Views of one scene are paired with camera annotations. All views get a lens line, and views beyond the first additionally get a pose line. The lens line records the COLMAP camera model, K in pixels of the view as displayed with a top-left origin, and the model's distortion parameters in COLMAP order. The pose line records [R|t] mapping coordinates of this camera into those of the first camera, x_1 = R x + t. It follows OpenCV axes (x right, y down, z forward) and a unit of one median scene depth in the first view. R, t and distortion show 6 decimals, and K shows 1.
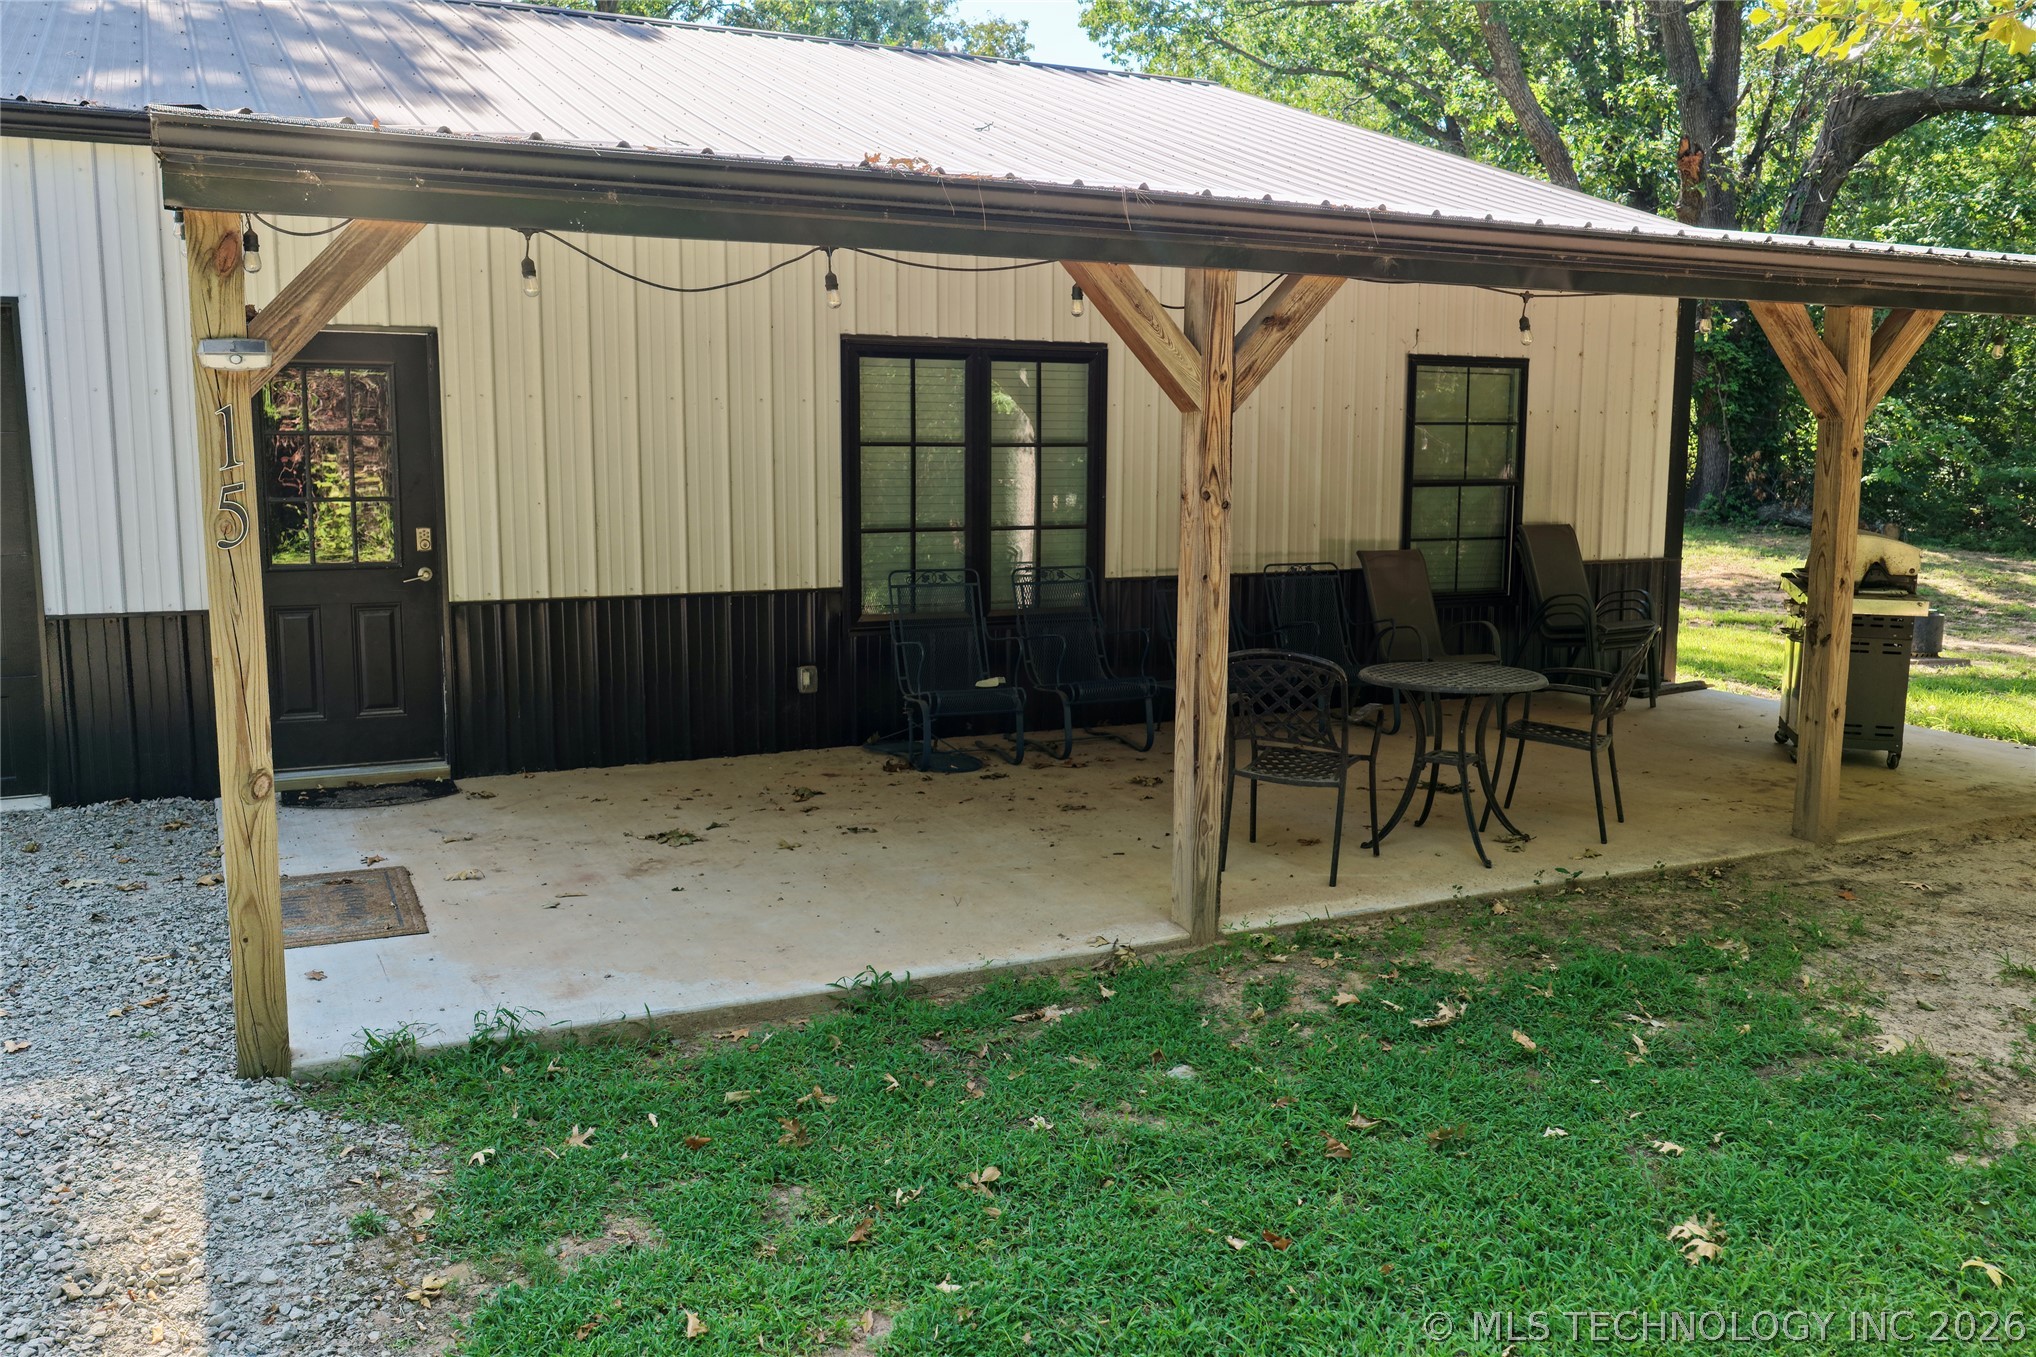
lens RADIAL K [[1691.8, 0, 1019.7], [0, 1691.8, 655.8], [0, 0, 1]] dist [-0.020960, 0.055345]
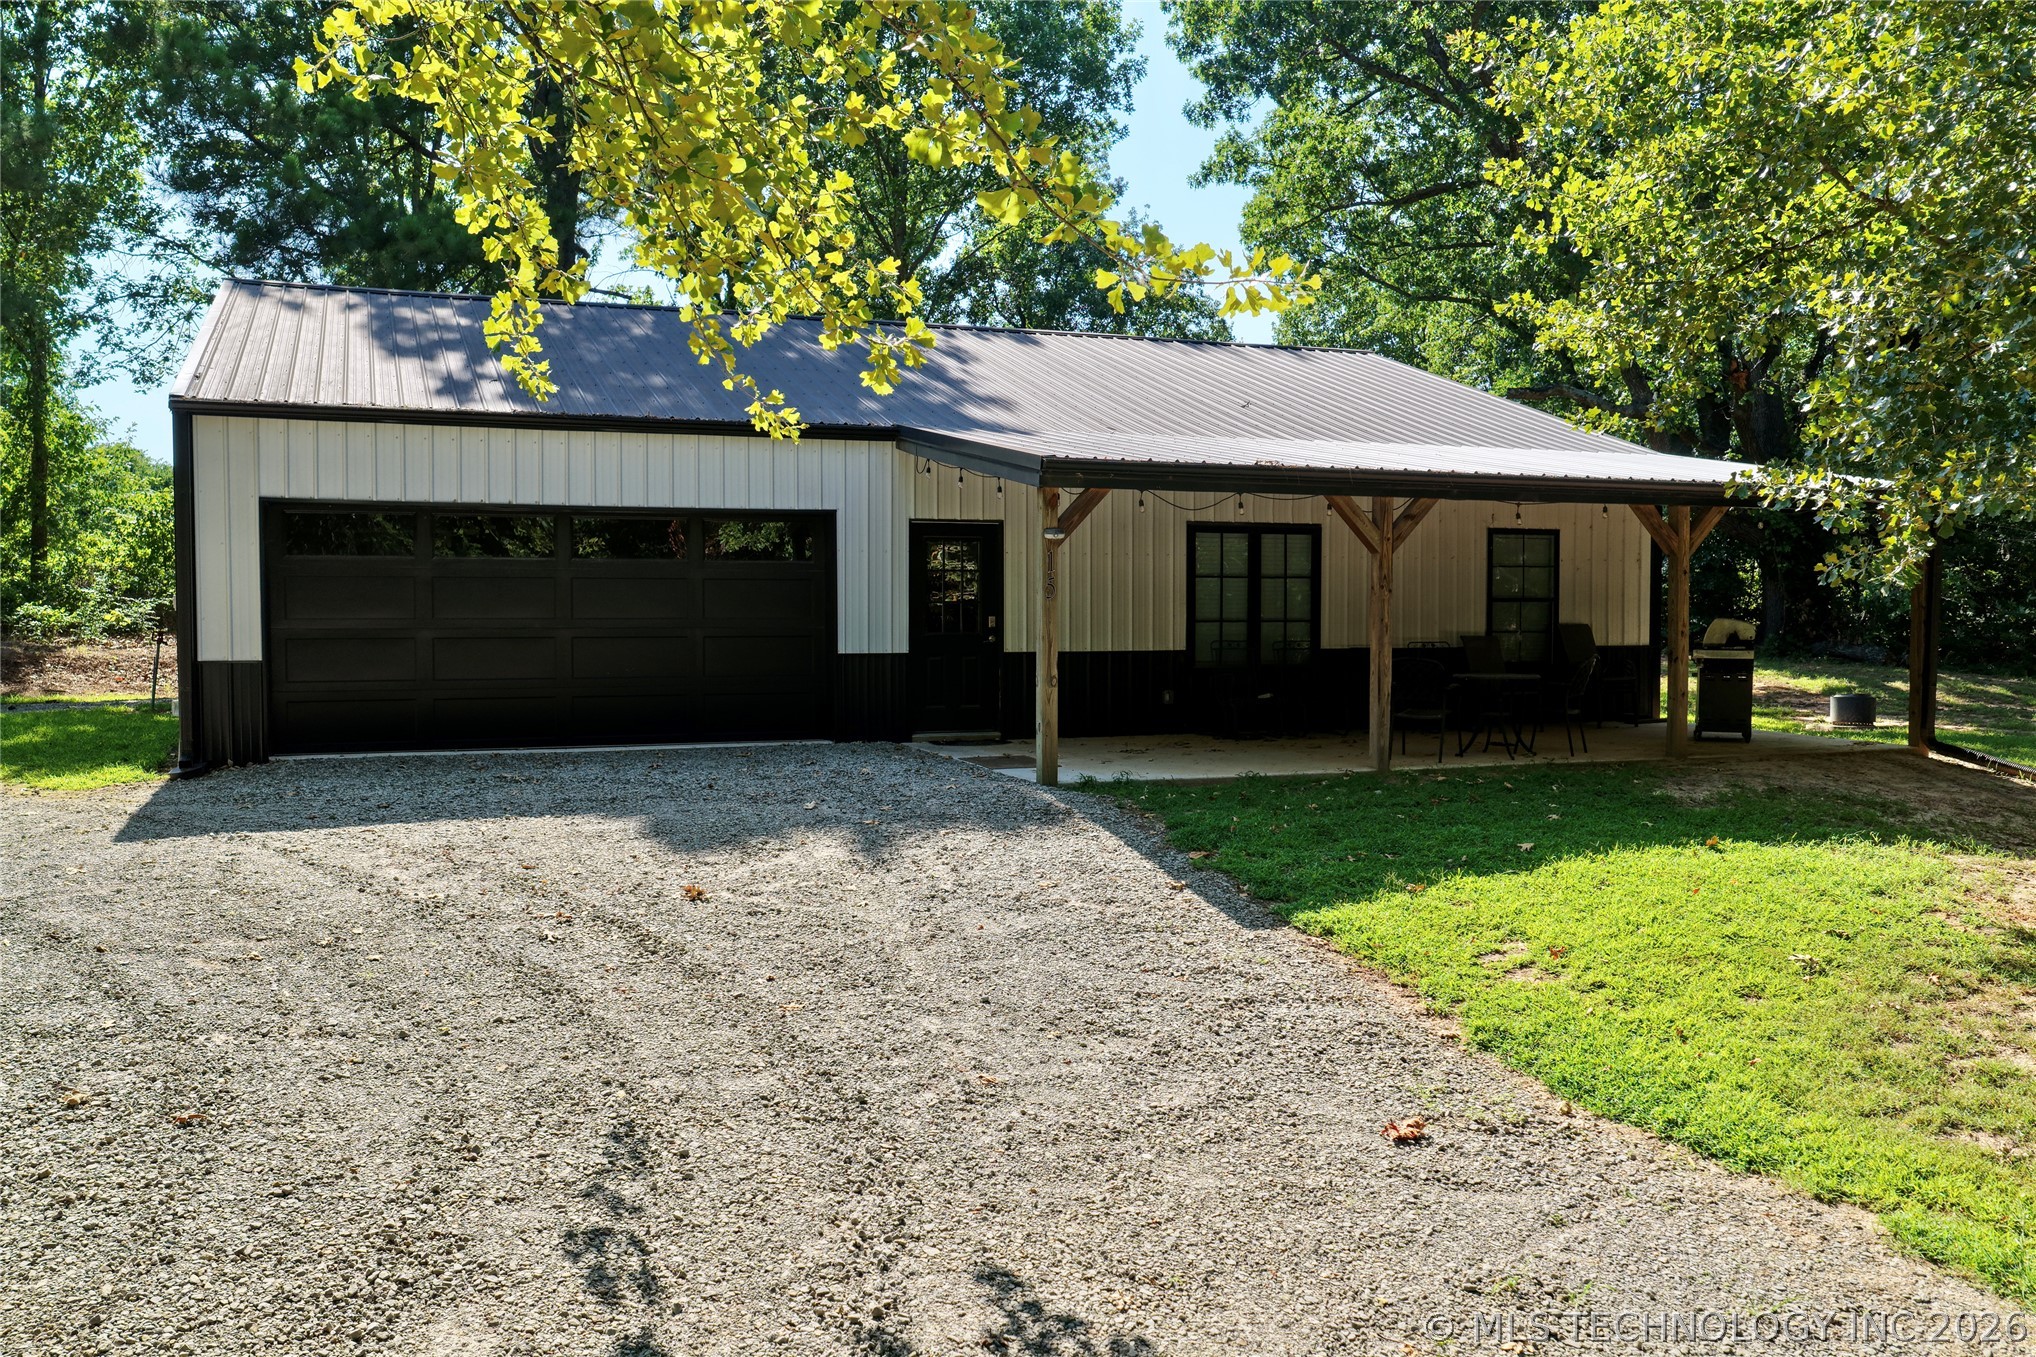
lens RADIAL K [[1691.8, 0, 1019.7], [0, 1691.8, 655.8], [0, 0, 1]] dist [-0.020960, 0.055345]
pose [[0.996442, -0.003498, -0.084212, -0.132593], [-0.004984, 0.994945, -0.100296, 0.161626], [0.084137, 0.100358, 0.991387, -0.937189]]
